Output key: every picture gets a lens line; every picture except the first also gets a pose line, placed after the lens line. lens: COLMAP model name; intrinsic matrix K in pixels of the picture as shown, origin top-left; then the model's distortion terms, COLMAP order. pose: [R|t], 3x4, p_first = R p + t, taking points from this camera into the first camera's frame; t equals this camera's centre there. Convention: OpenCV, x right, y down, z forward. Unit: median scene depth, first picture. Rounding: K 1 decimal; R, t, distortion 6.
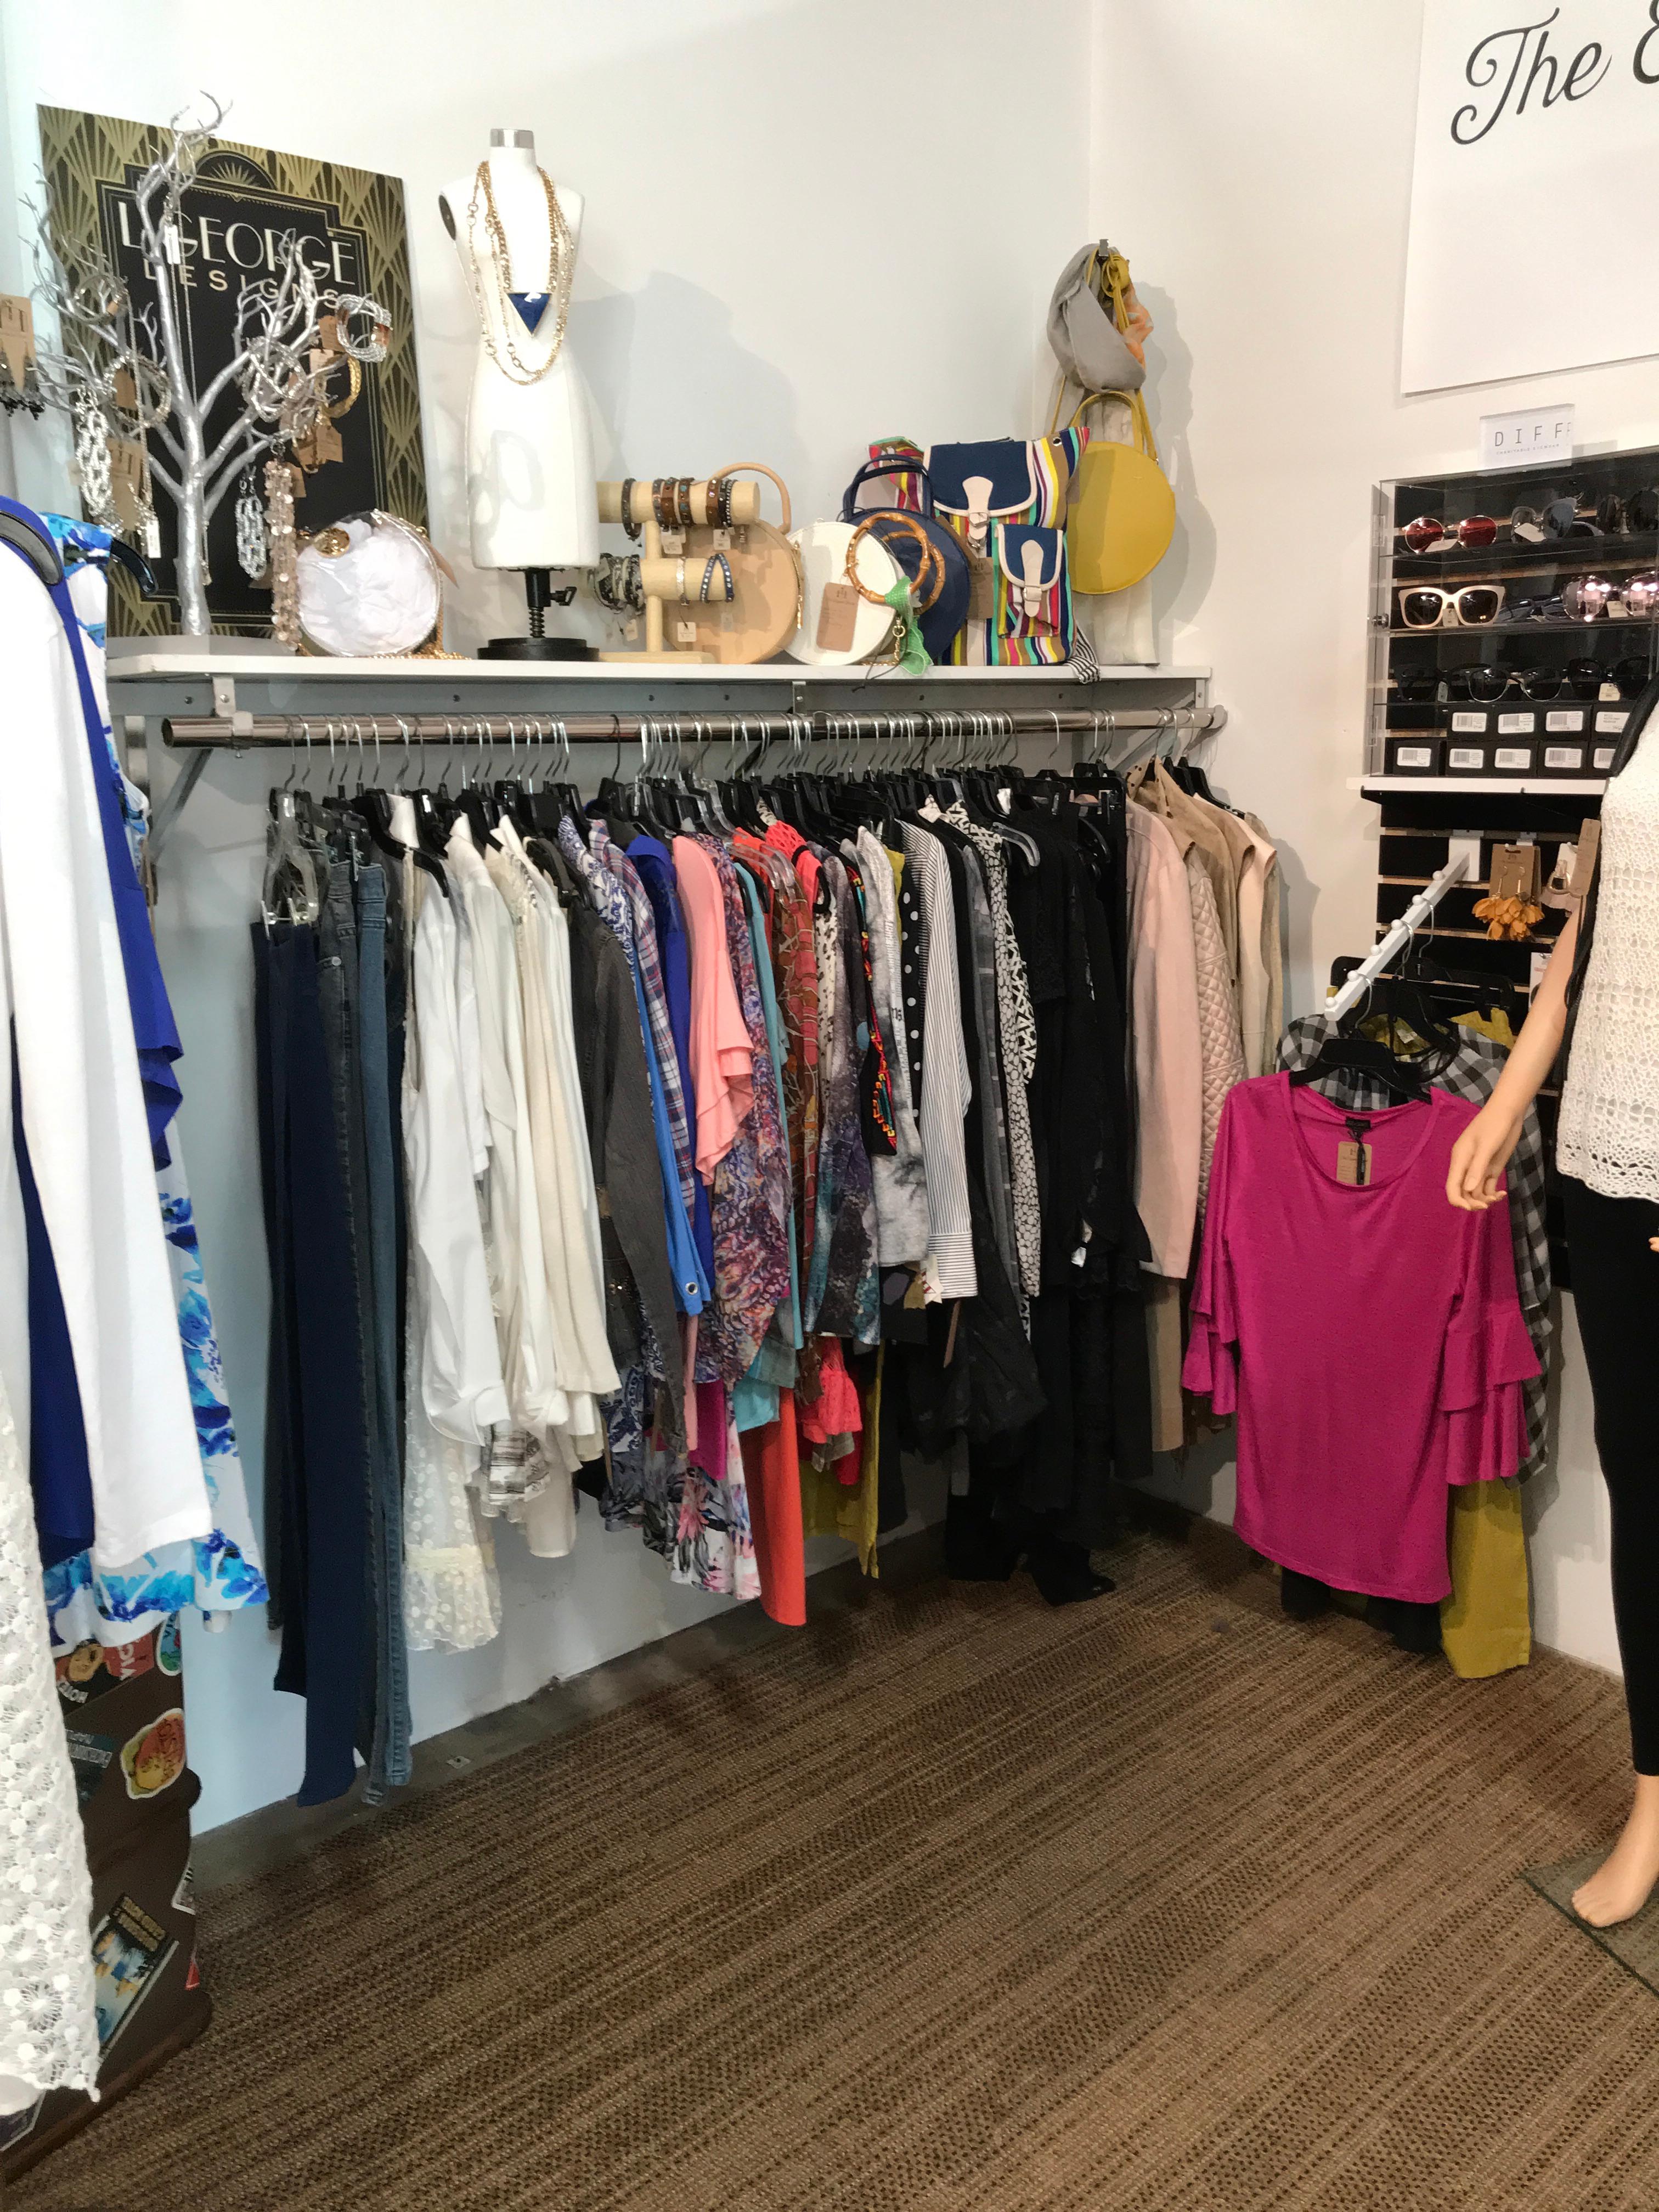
lens RADIAL K [[1829.3, 0, 841.5], [0, 1829.3, 1100.1], [0, 0, 1]] dist [0.036128, -0.043612]
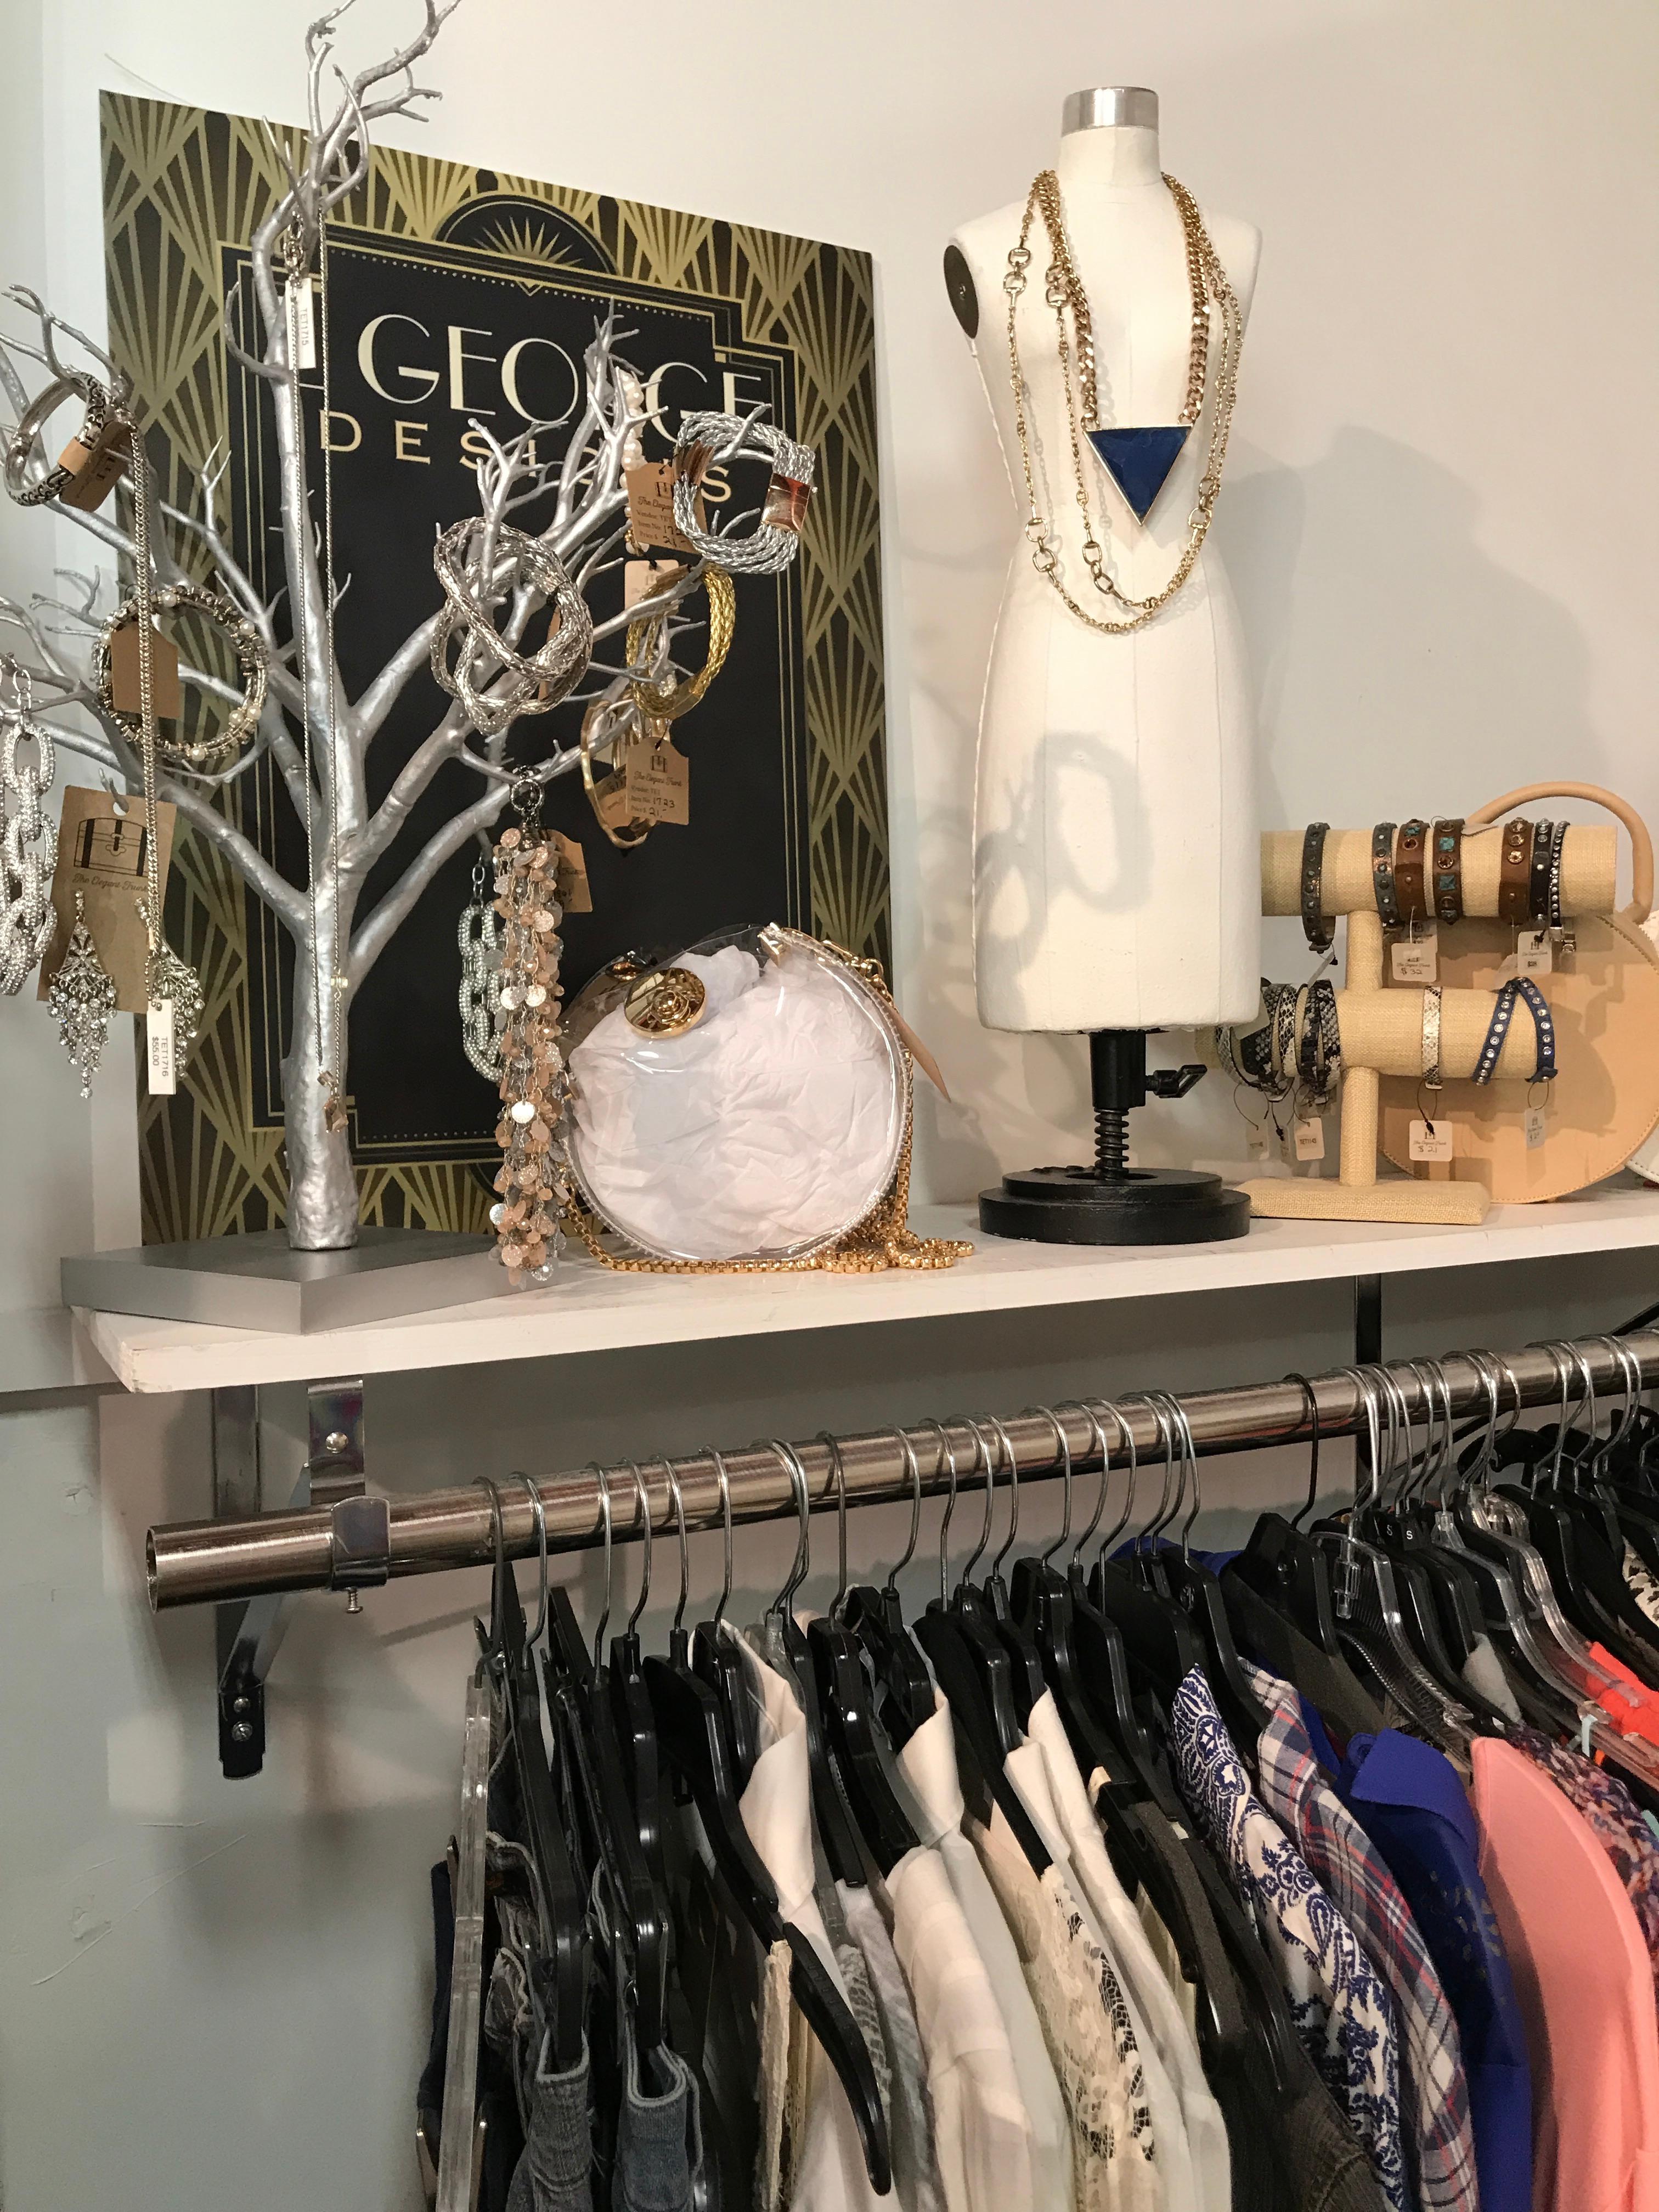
lens RADIAL K [[1829.3, 0, 839.4], [0, 1829.3, 1122.1], [0, 0, 1]] dist [0.036128, -0.043612]
pose [[0.970146, 0.016451, -0.241962, -0.131686], [-0.050173, 0.989728, -0.133874, -0.216462], [0.237274, 0.142017, 0.961006, 0.593356]]
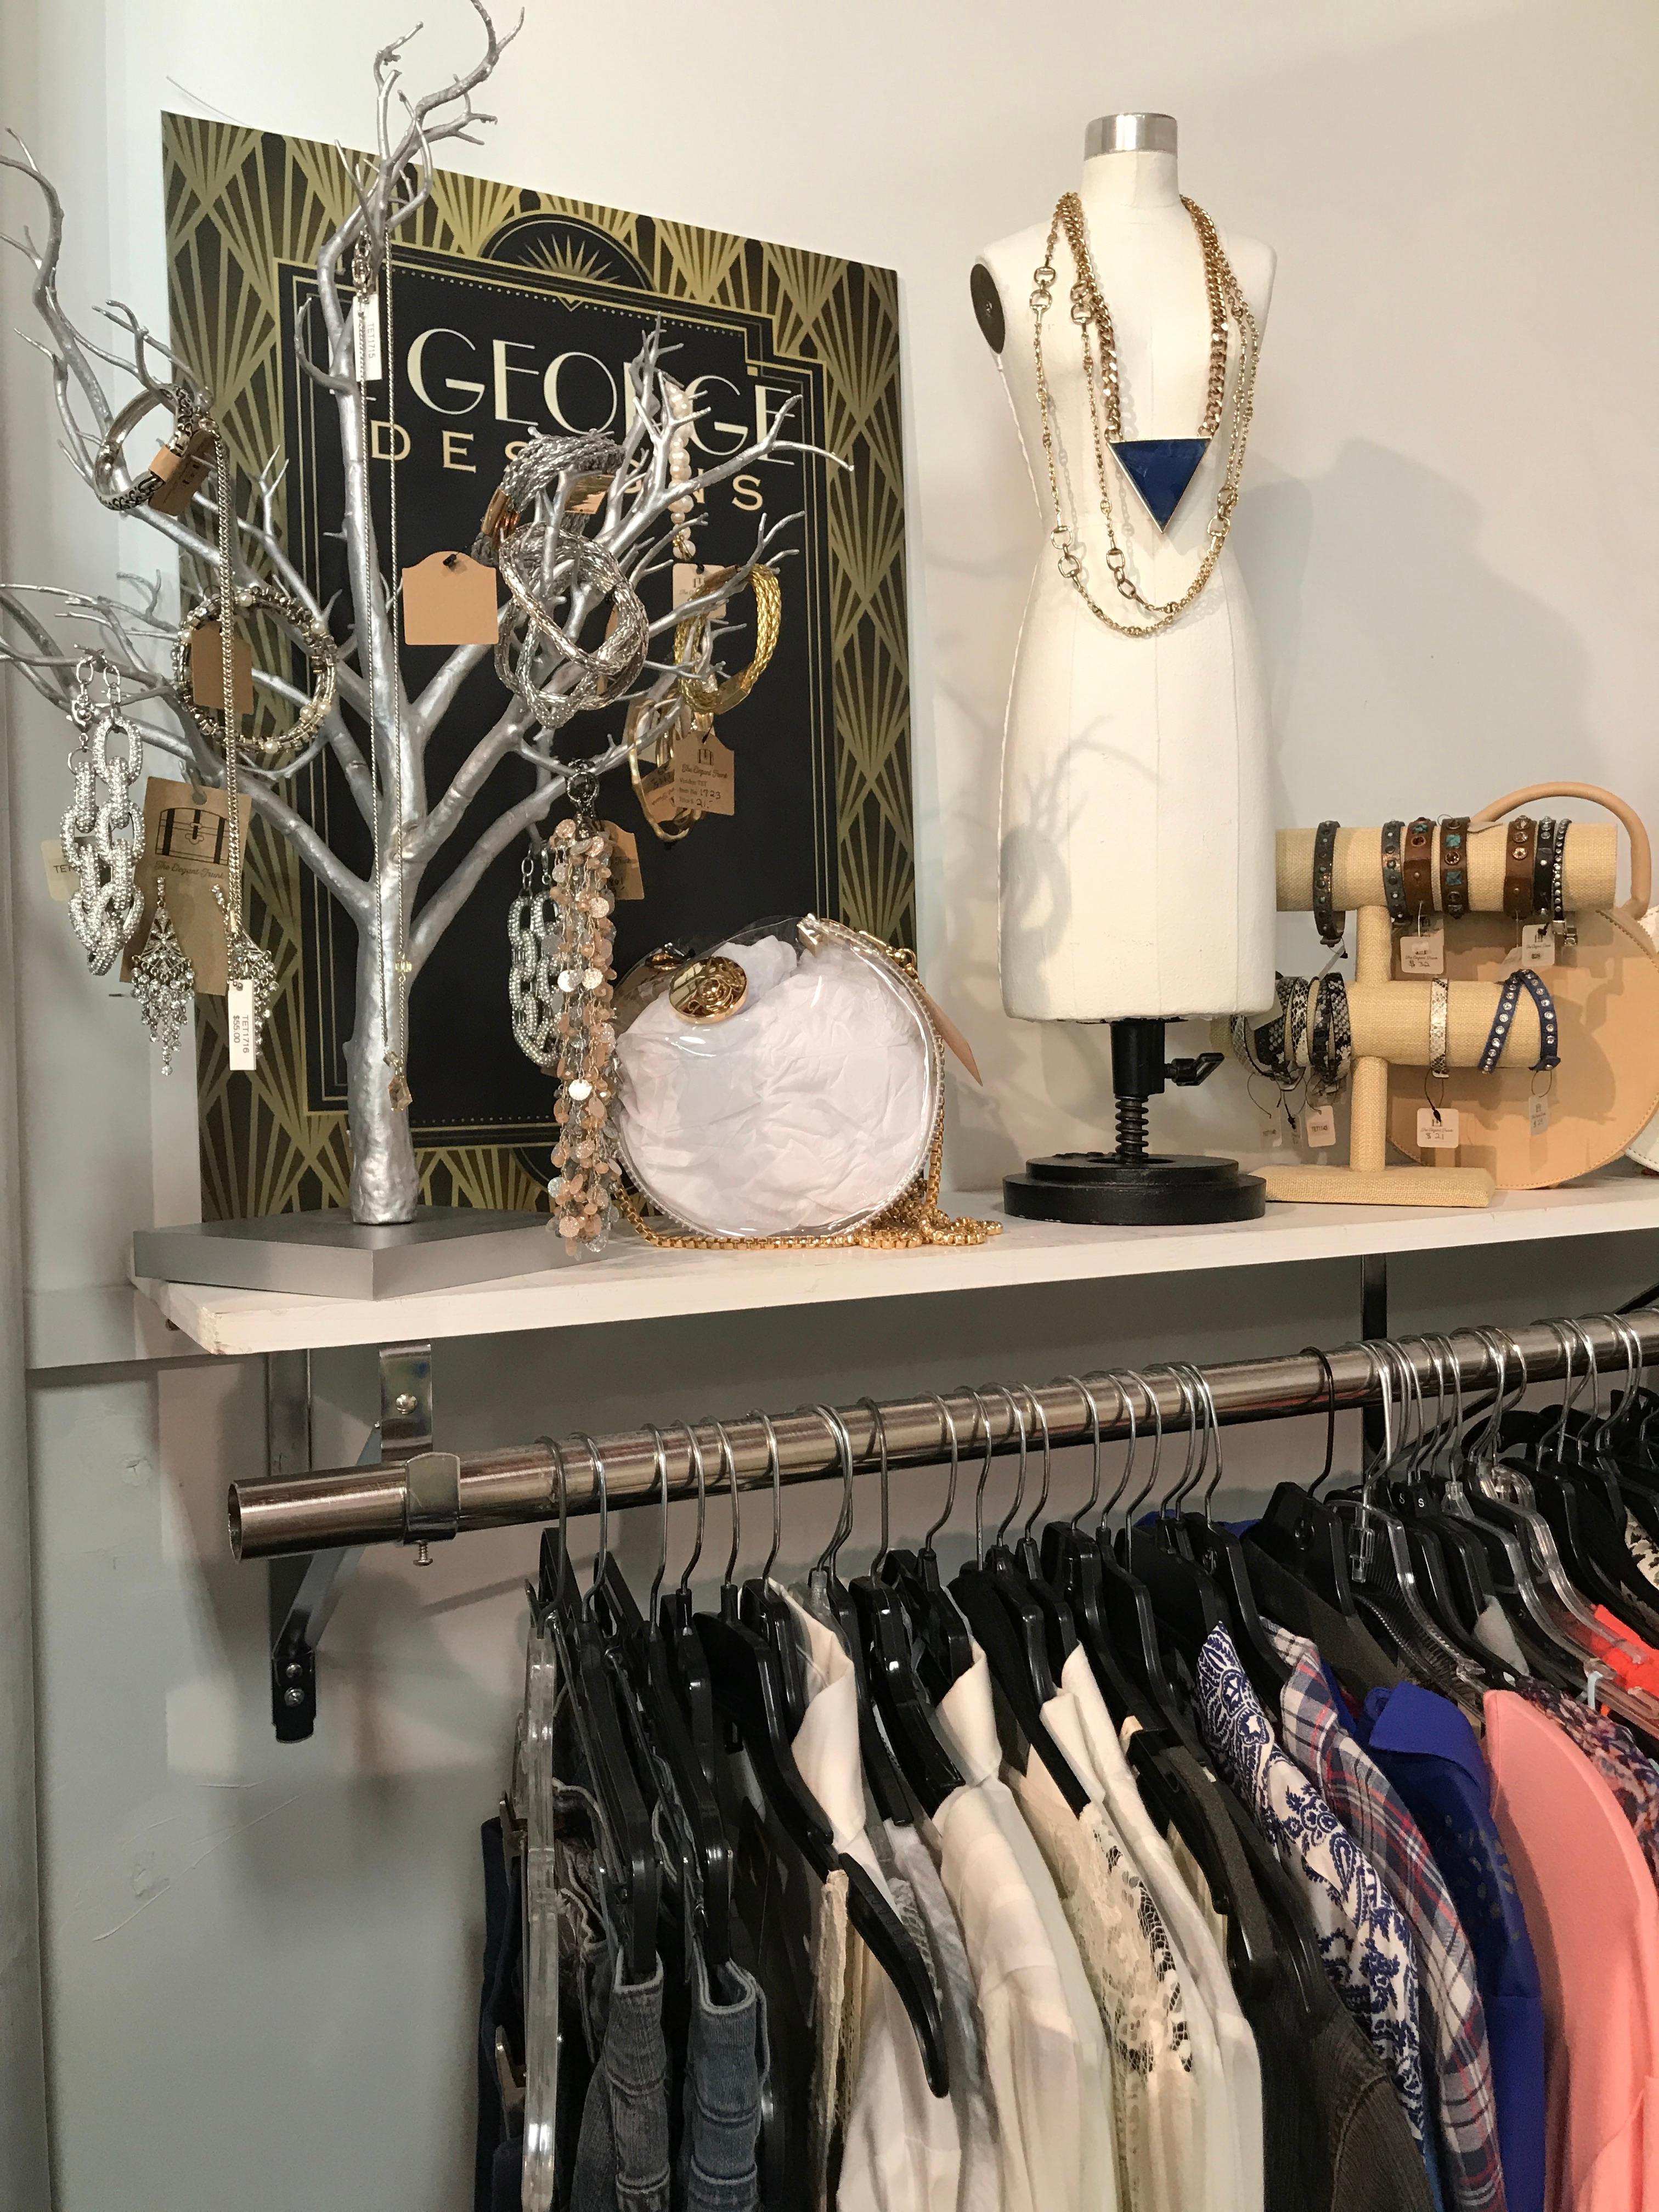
lens RADIAL K [[1829.3, 0, 844.5], [0, 1829.3, 1127.4], [0, 0, 1]] dist [0.036128, -0.043612]
pose [[0.972140, 0.014917, -0.233926, -0.138105], [-0.048538, 0.989154, -0.138633, -0.206330], [0.229321, 0.146124, 0.962320, 0.575366]]
